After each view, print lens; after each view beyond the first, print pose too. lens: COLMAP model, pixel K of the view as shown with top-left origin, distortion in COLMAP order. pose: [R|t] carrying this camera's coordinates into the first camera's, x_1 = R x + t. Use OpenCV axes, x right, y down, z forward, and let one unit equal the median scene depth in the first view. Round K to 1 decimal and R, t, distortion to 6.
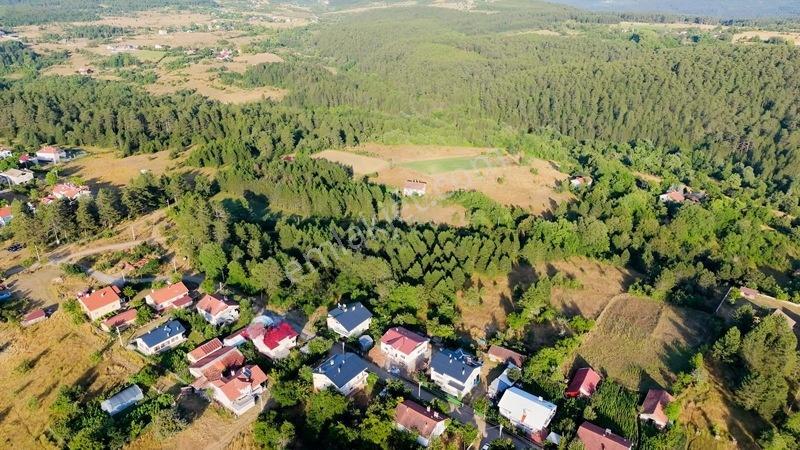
lens RADIAL K [[536.5, 0, 400.0], [0, 536.5, 225.0], [0, 0, 1]] dist [0.037150, -0.042762]
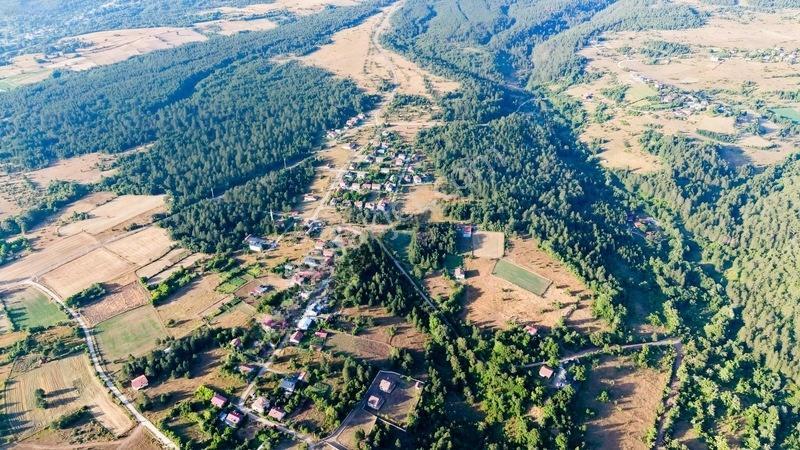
lens RADIAL K [[536.5, 0, 400.0], [0, 536.5, 225.0], [0, 0, 1]] dist [0.037150, -0.042762]
pose [[0.360070, 0.478535, -0.800845, 1.480181], [-0.352610, 0.864555, 0.358066, -0.873997], [0.863722, 0.153457, 0.480037, -0.182370]]
